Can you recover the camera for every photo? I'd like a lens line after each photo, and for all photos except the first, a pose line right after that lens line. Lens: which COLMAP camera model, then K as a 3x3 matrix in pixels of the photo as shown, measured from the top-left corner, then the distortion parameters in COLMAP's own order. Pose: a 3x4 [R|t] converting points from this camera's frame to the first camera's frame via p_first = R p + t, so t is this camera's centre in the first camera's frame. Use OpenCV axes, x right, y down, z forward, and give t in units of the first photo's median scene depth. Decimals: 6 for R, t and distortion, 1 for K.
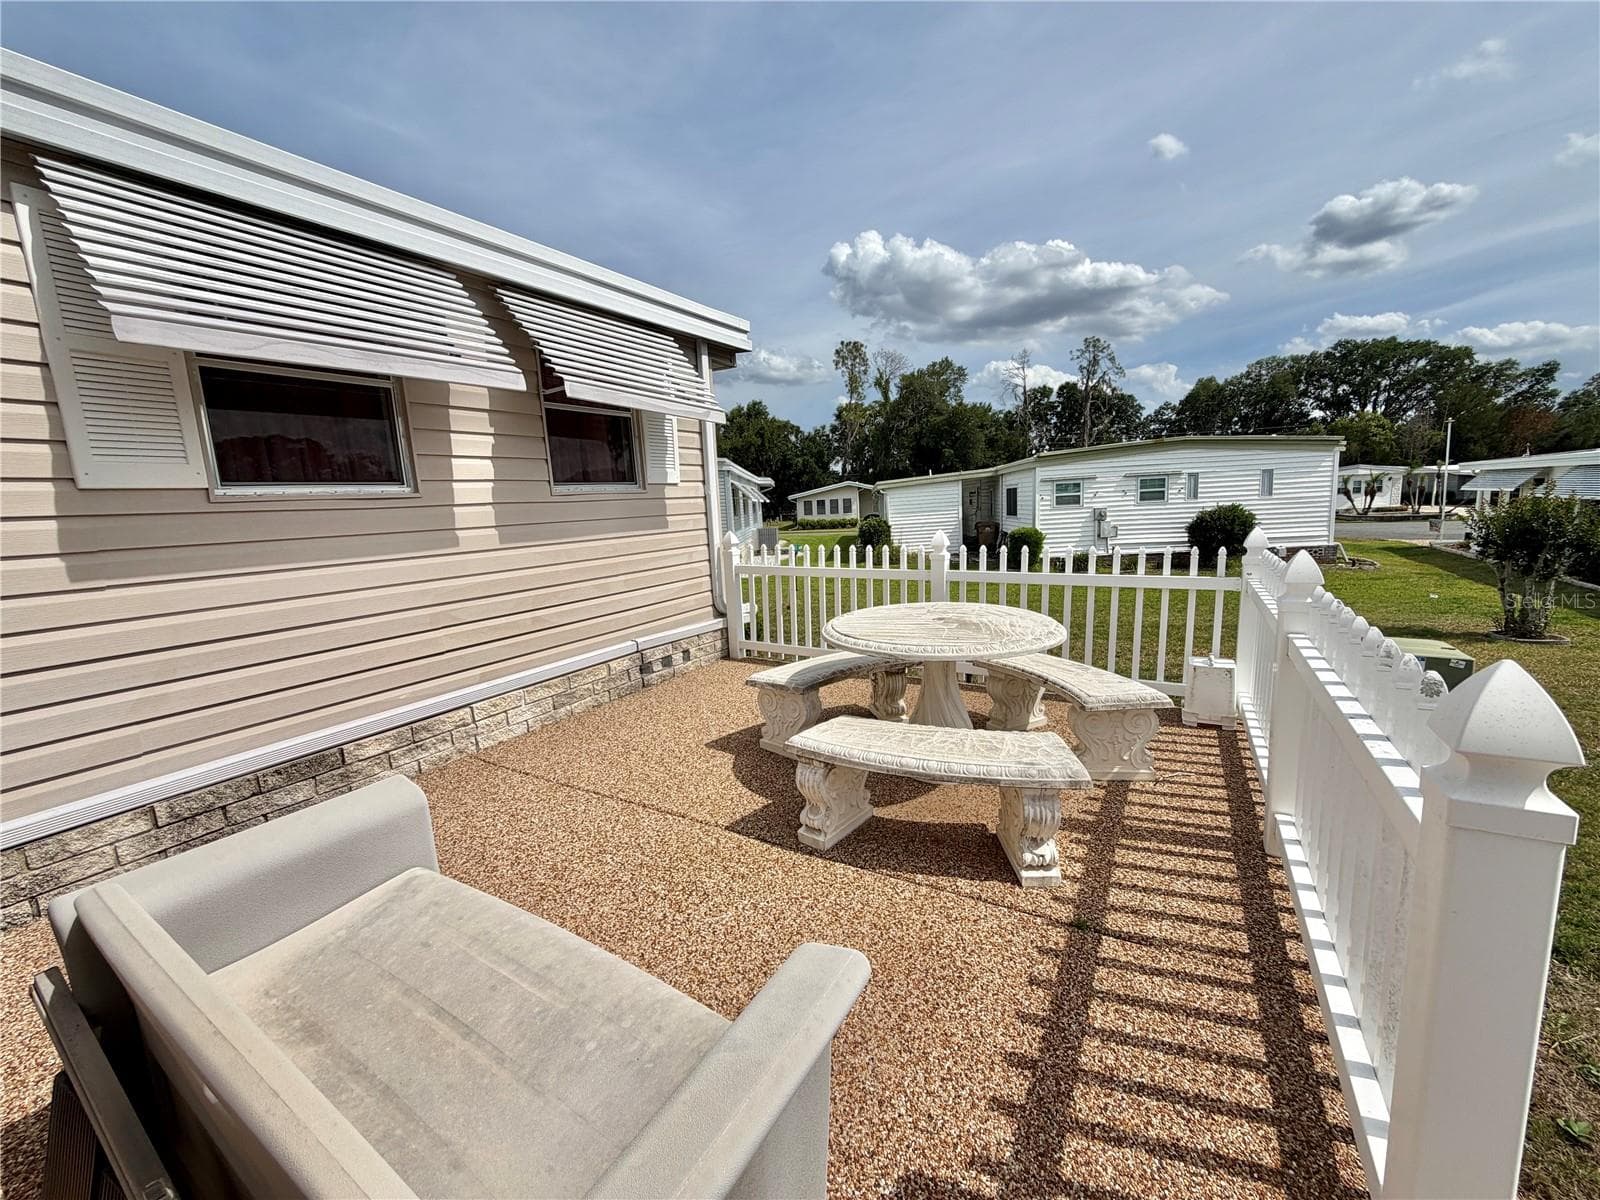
lens RADIAL K [[640.1, 0, 789.6], [0, 640.1, 609.5], [0, 0, 1]] dist [-0.001248, 0.001150]
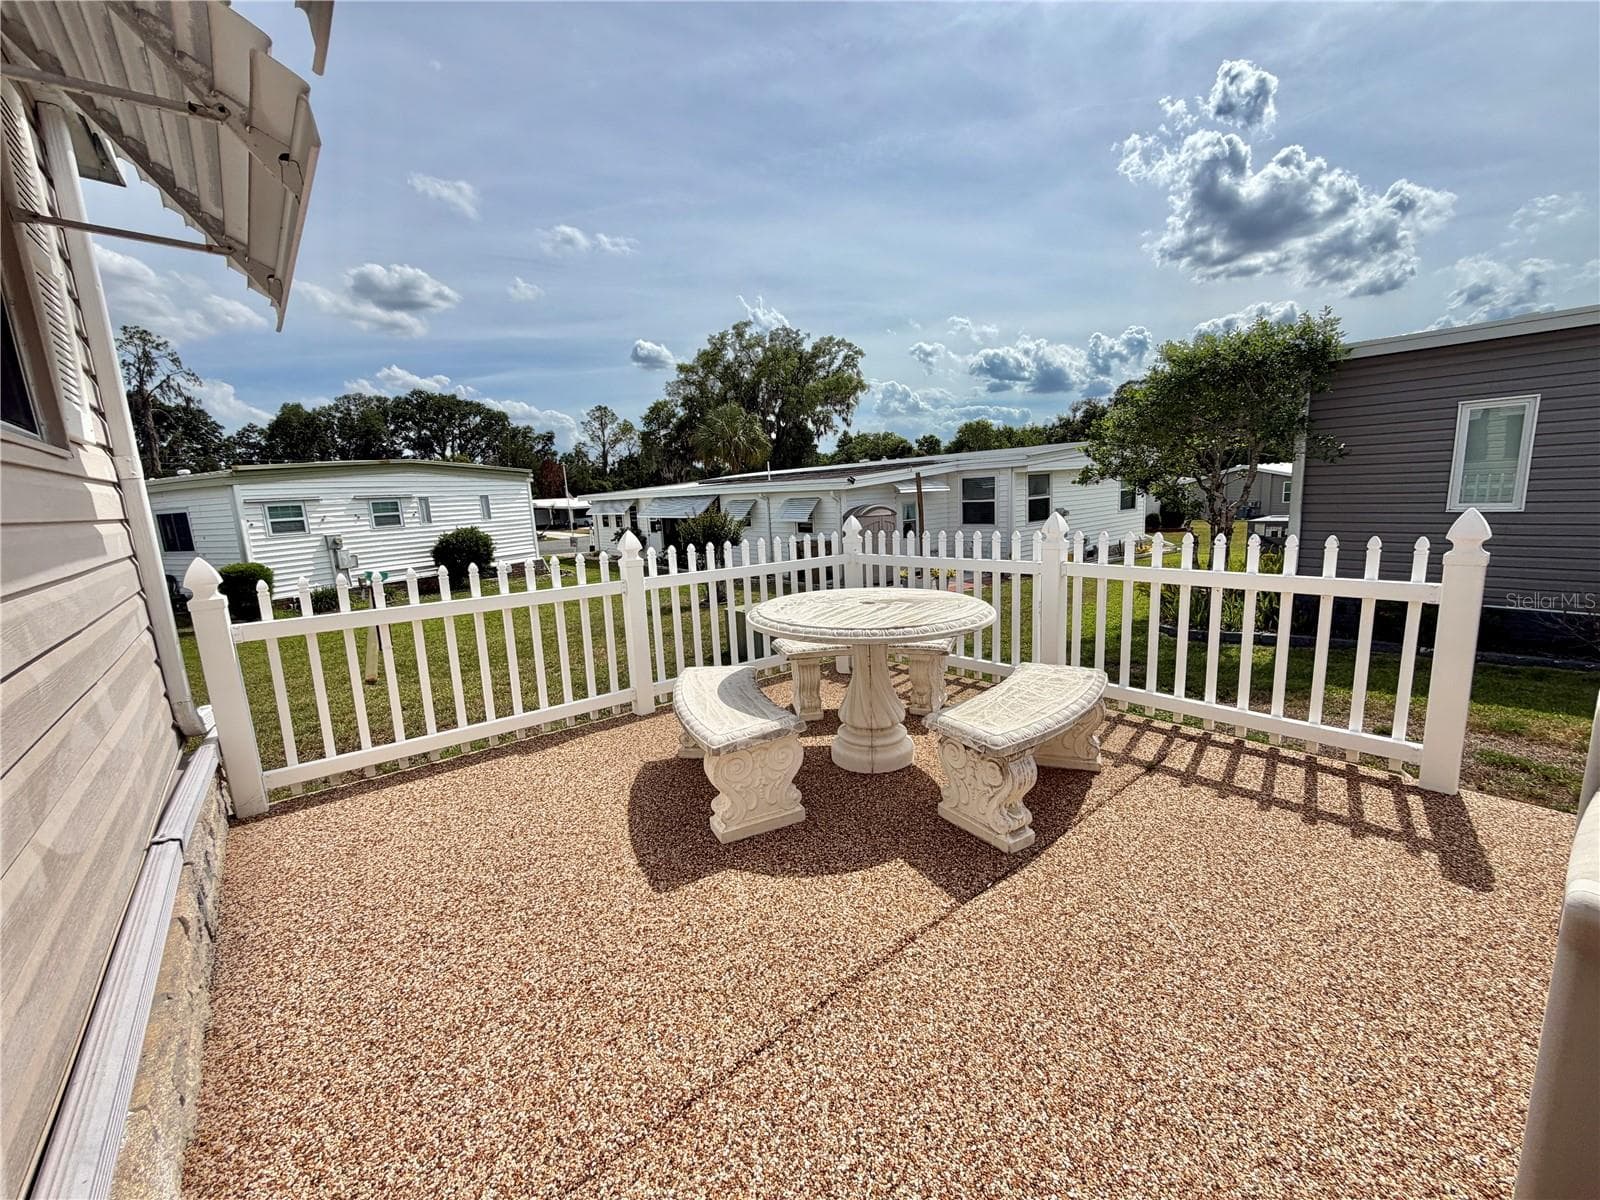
lens RADIAL K [[640.1, 0, 808.4], [0, 640.1, 598.7], [0, 0, 1]] dist [-0.001248, 0.001150]
pose [[0.326495, -0.124151, 0.937010, -0.026937], [0.185841, 0.980418, 0.065147, -0.002741], [-0.926749, 0.152865, 0.343174, 0.028738]]
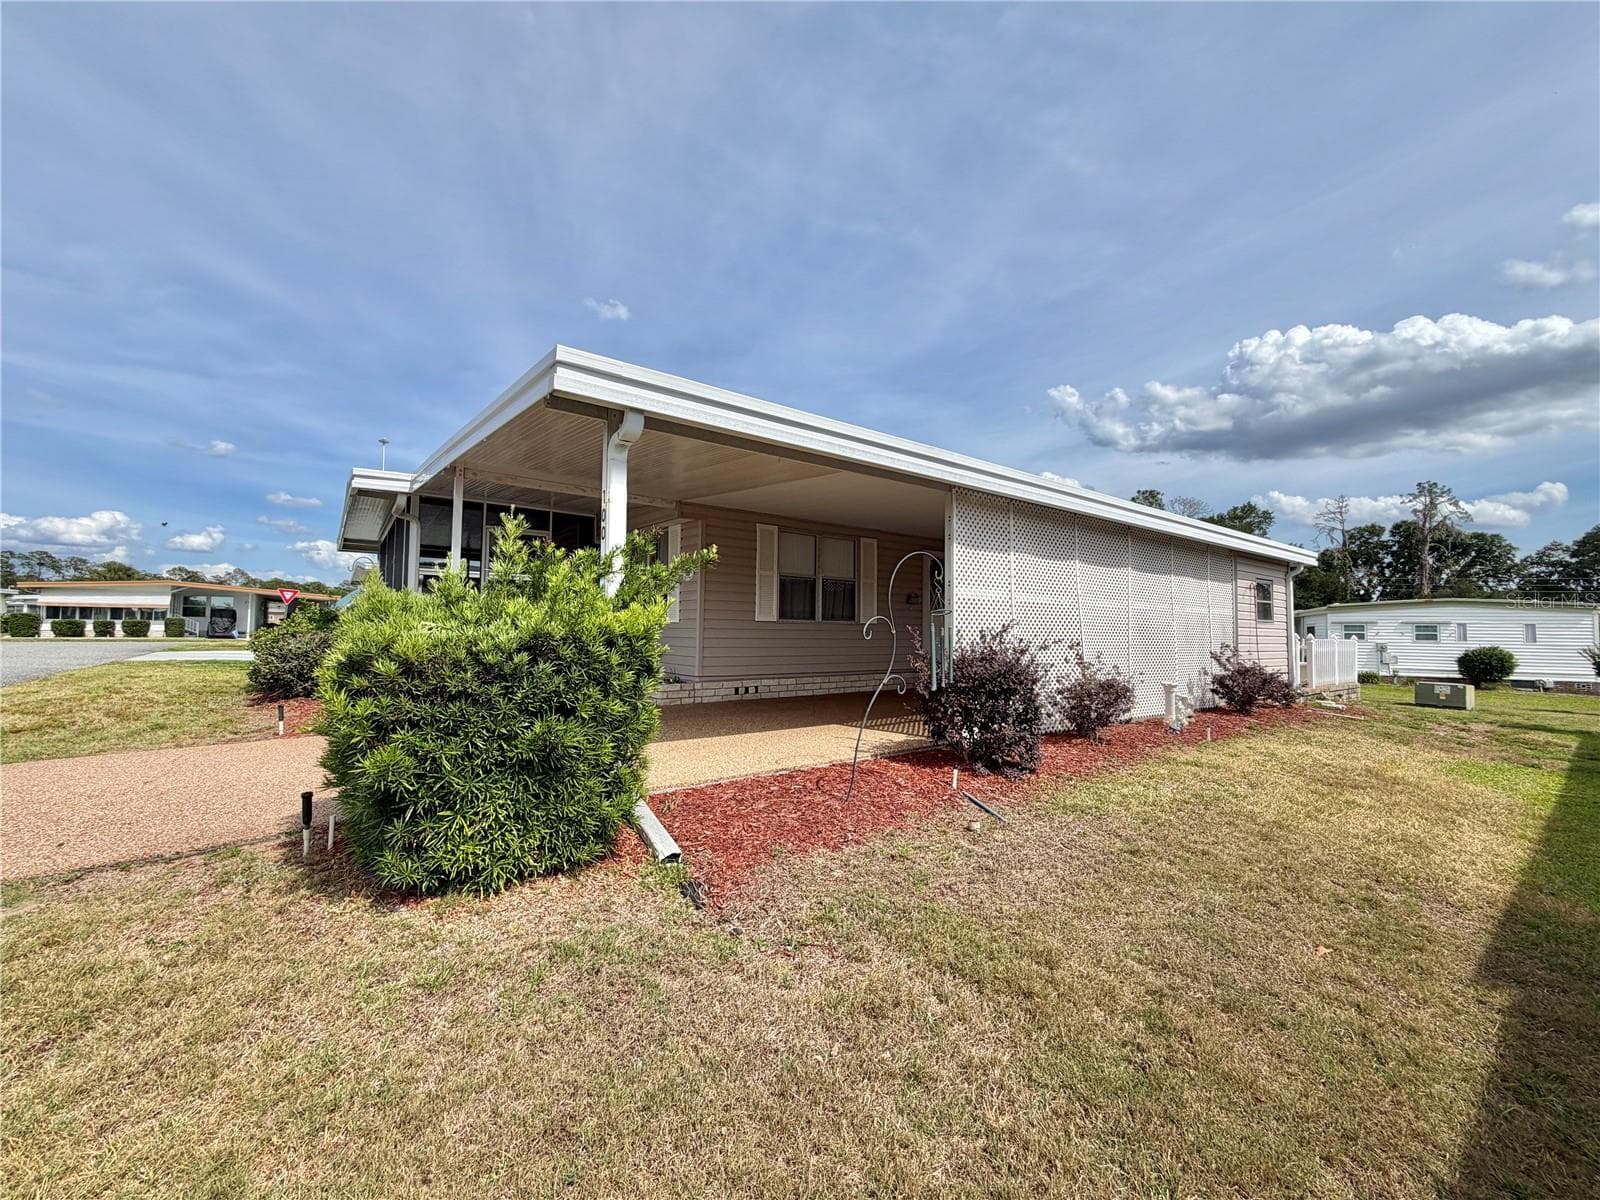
lens RADIAL K [[640.1, 0, 796.6], [0, 640.1, 616.8], [0, 0, 1]] dist [-0.001248, 0.001150]
pose [[0.929141, 0.055934, -0.365471, -0.051296], [-0.118898, 0.981186, -0.152110, 0.037054], [0.350087, 0.184785, 0.918310, -0.186011]]
